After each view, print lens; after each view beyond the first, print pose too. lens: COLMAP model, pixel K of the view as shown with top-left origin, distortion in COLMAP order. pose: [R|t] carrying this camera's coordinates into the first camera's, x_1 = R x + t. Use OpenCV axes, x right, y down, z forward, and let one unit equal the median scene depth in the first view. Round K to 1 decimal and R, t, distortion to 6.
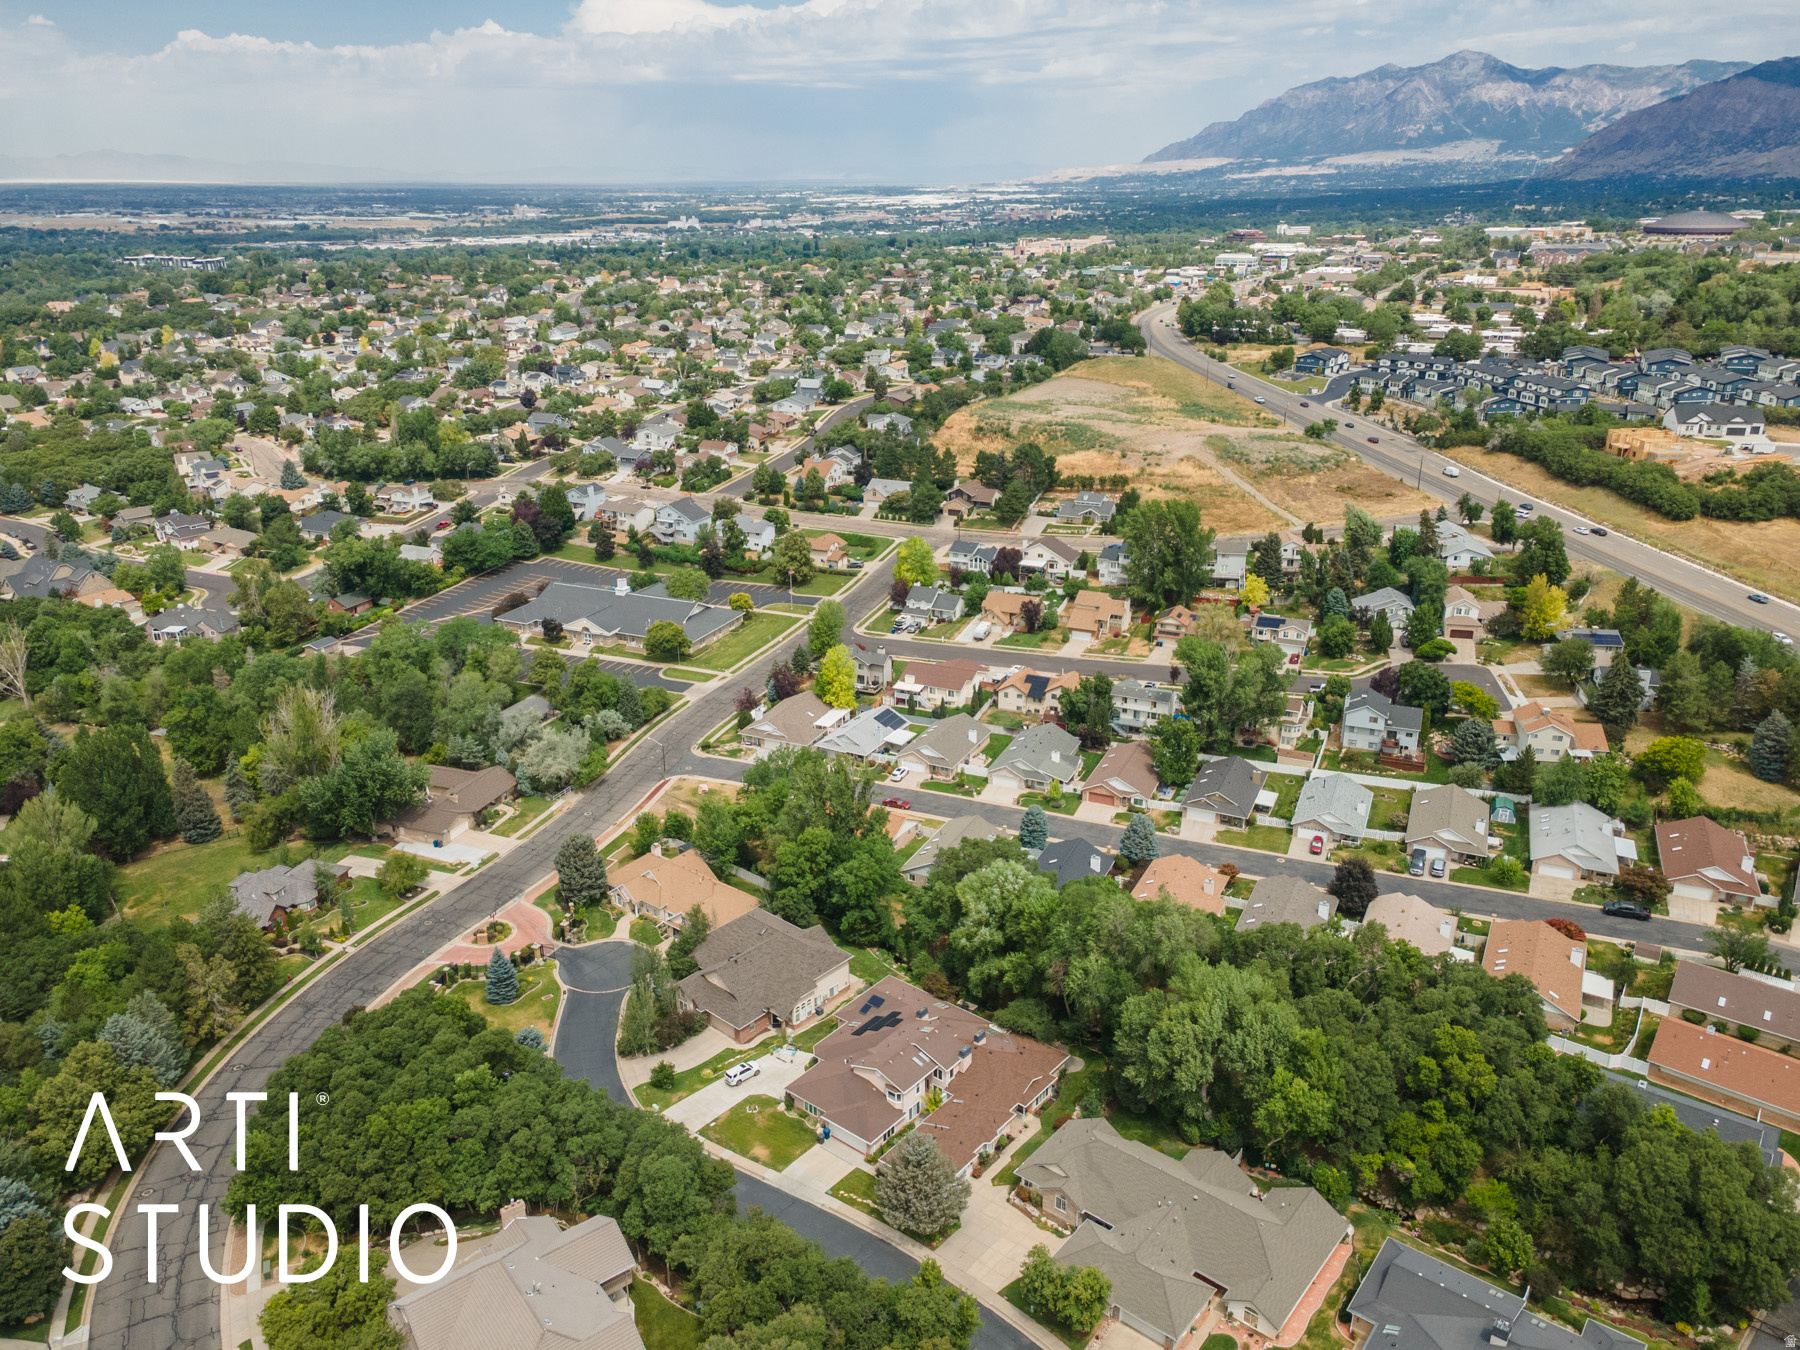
lens RADIAL K [[1310.2, 0, 900.0], [0, 1310.2, 675.0], [0, 0, 1]] dist [0.027237, 0.003852]
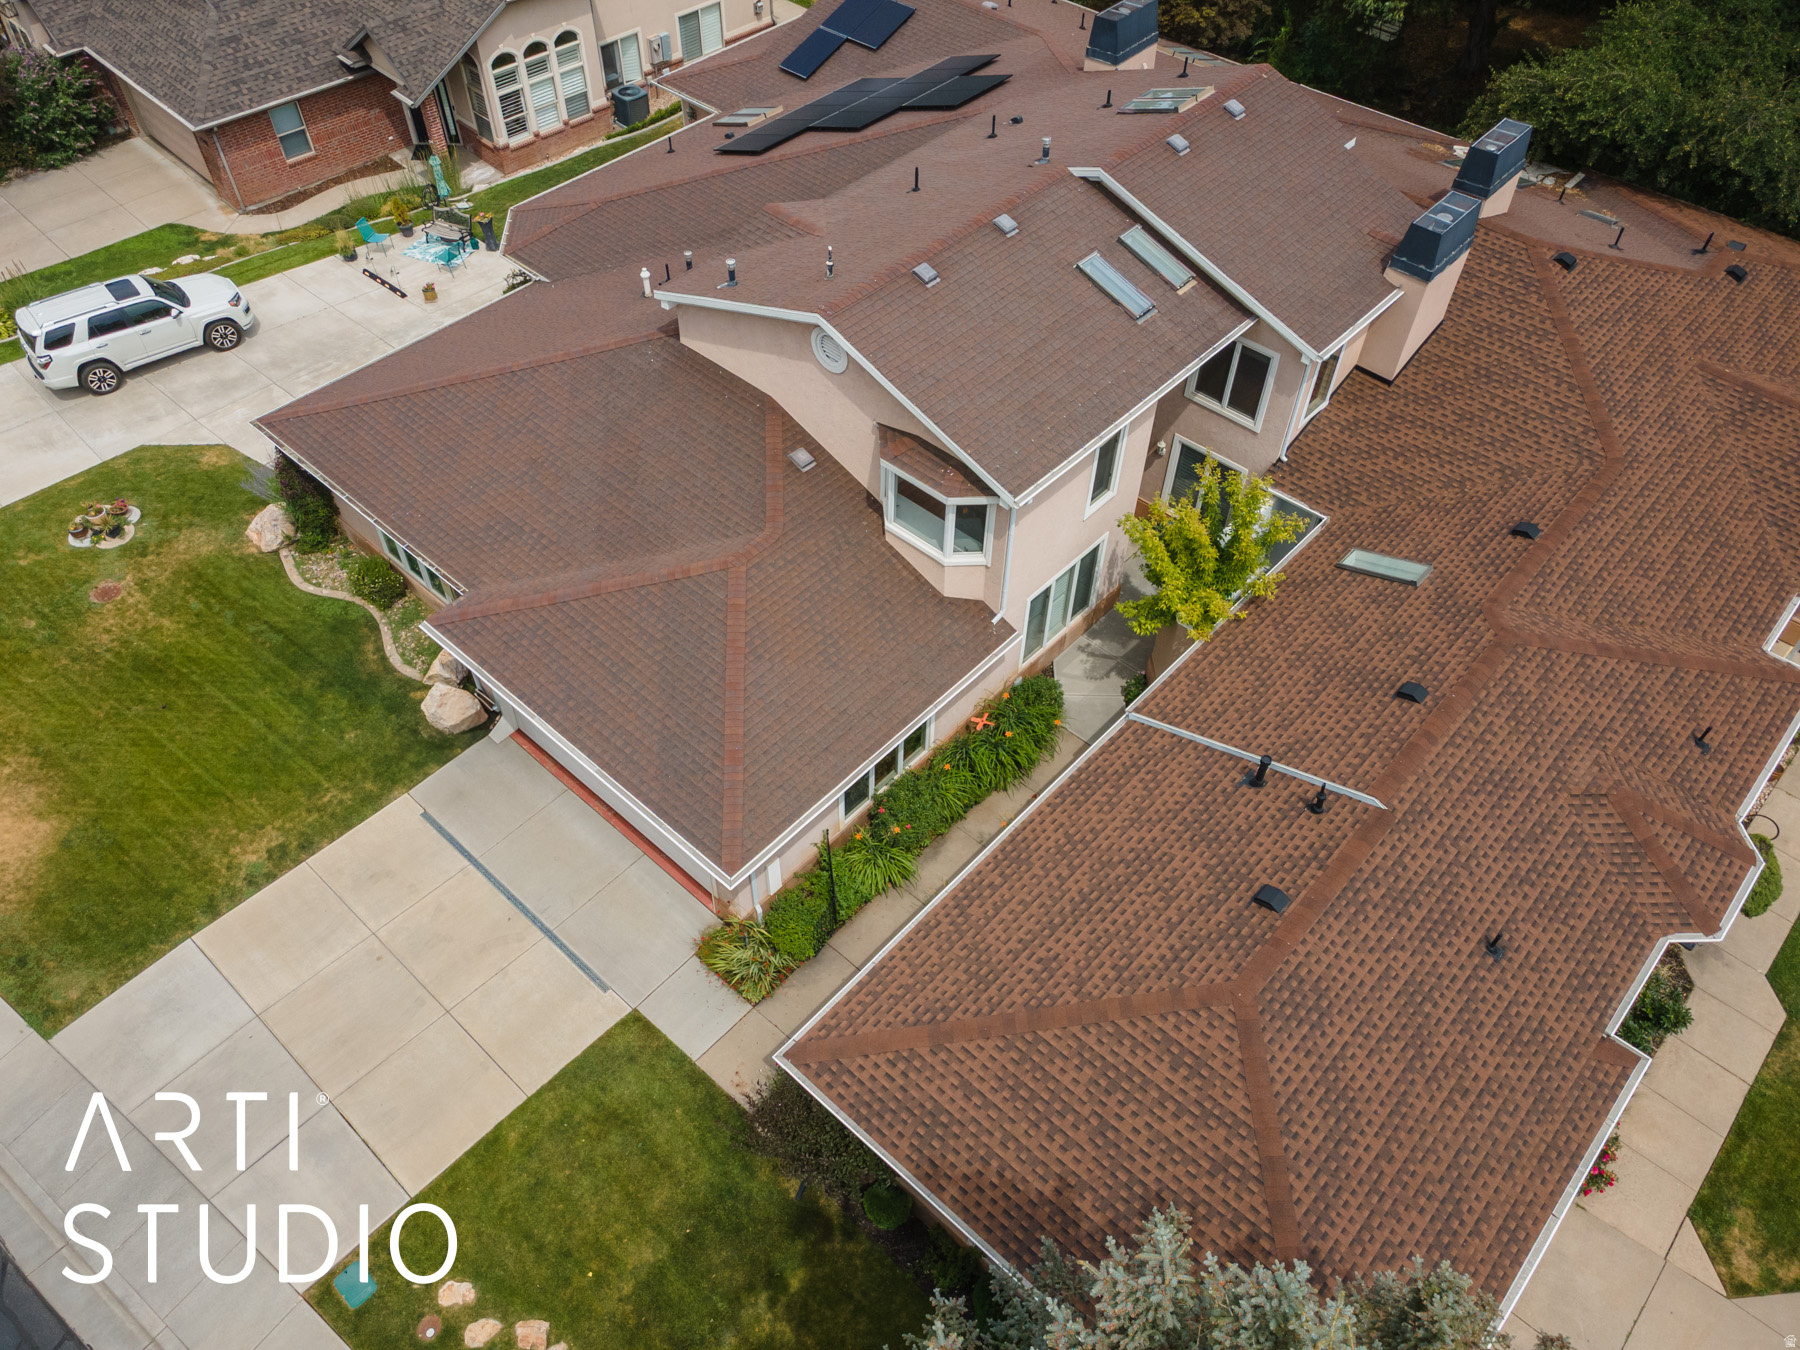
lens RADIAL K [[1310.2, 0, 900.0], [0, 1310.2, 675.0], [0, 0, 1]] dist [0.027237, 0.003852]
pose [[0.998481, 0.051105, -0.020568, -0.004575], [-0.035306, 0.880252, 0.473192, 0.263870], [0.042288, -0.471747, 0.880719, 0.850078]]
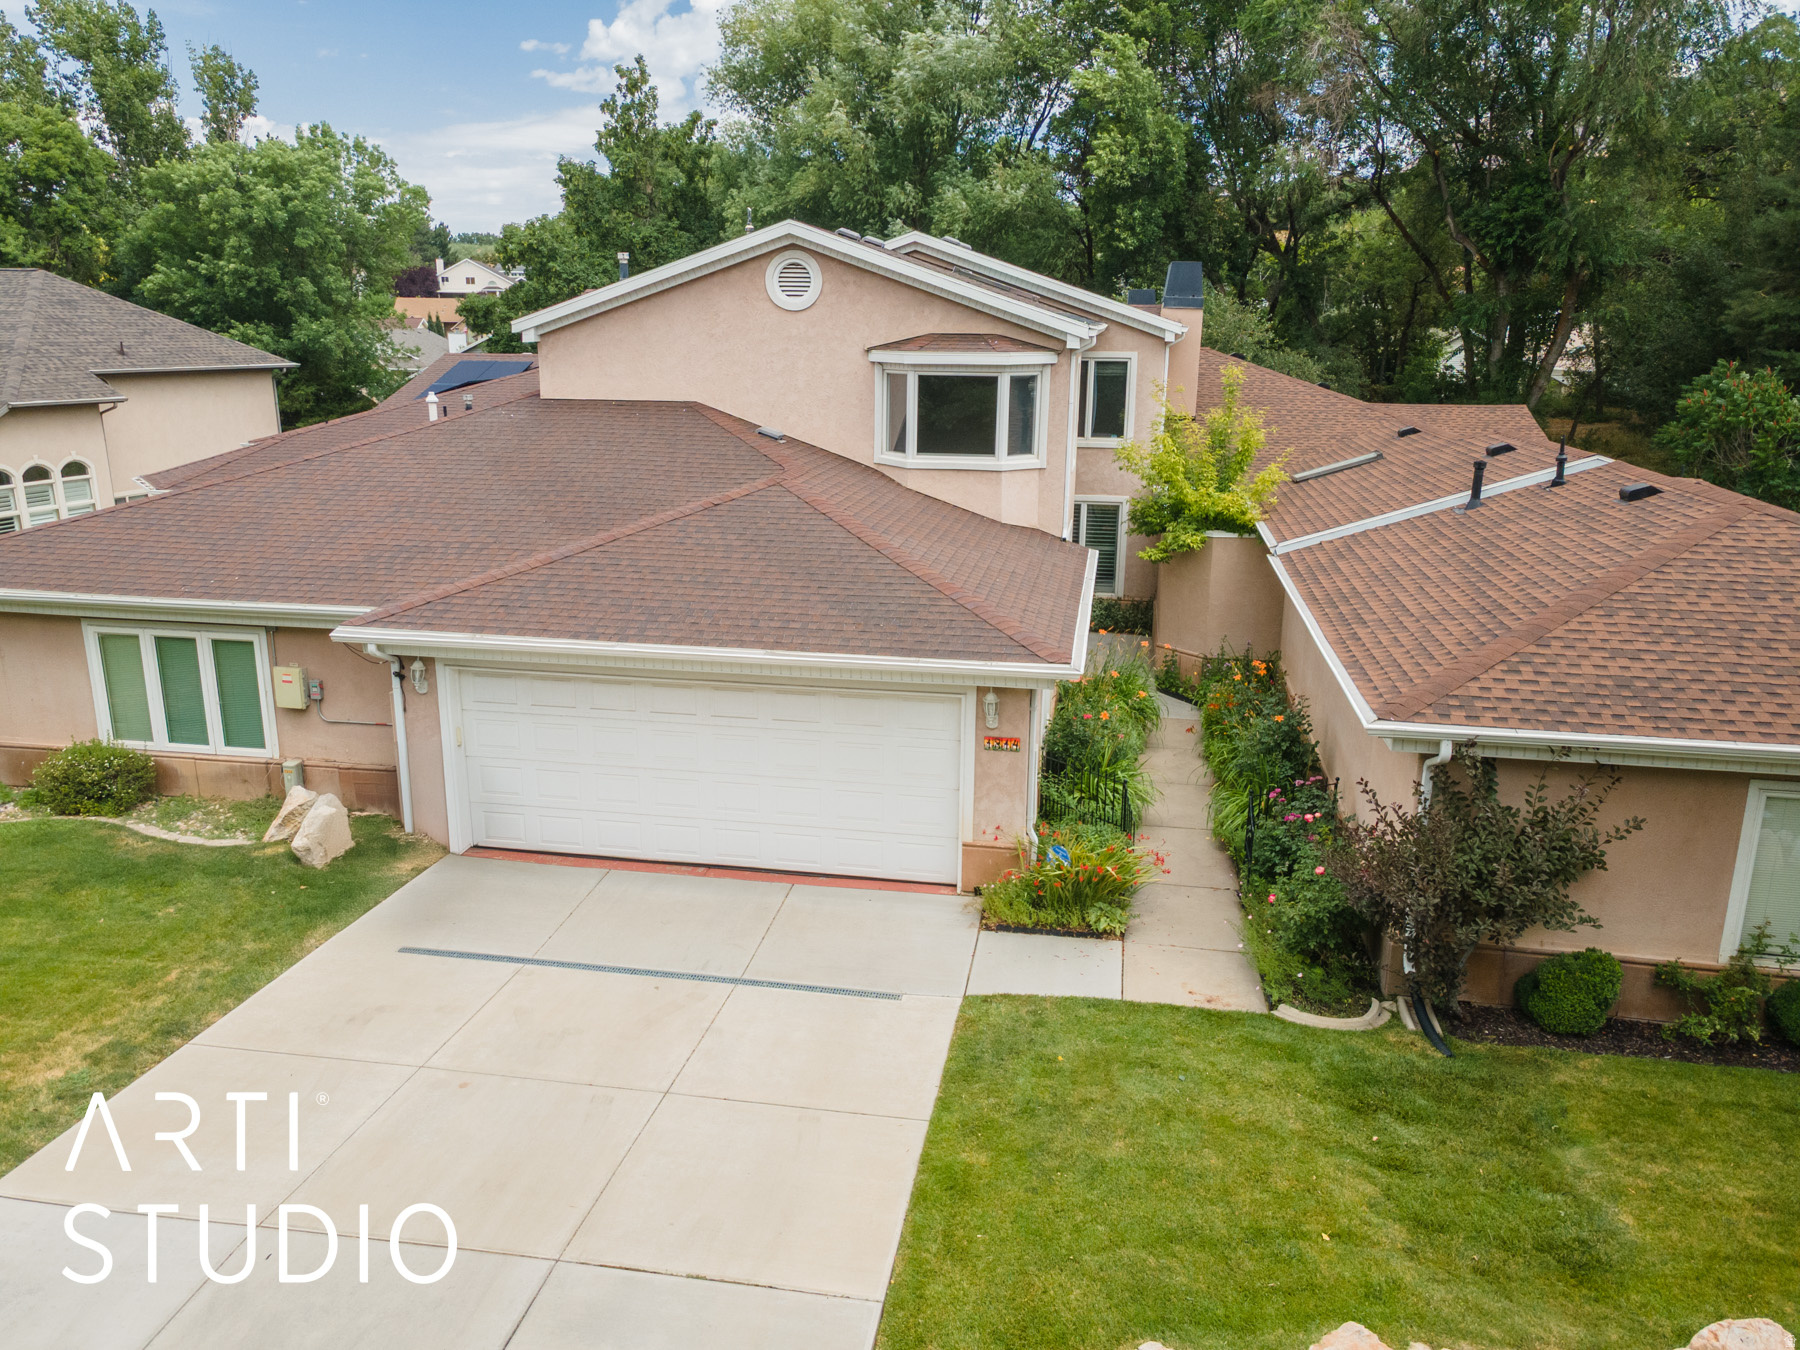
lens RADIAL K [[1310.2, 0, 900.0], [0, 1310.2, 675.0], [0, 0, 1]] dist [0.027237, 0.003852]
pose [[0.871291, -0.118951, 0.476133, -0.067663], [0.160217, 0.985969, -0.046864, 0.339948], [-0.463877, 0.117117, 0.878124, 0.882198]]
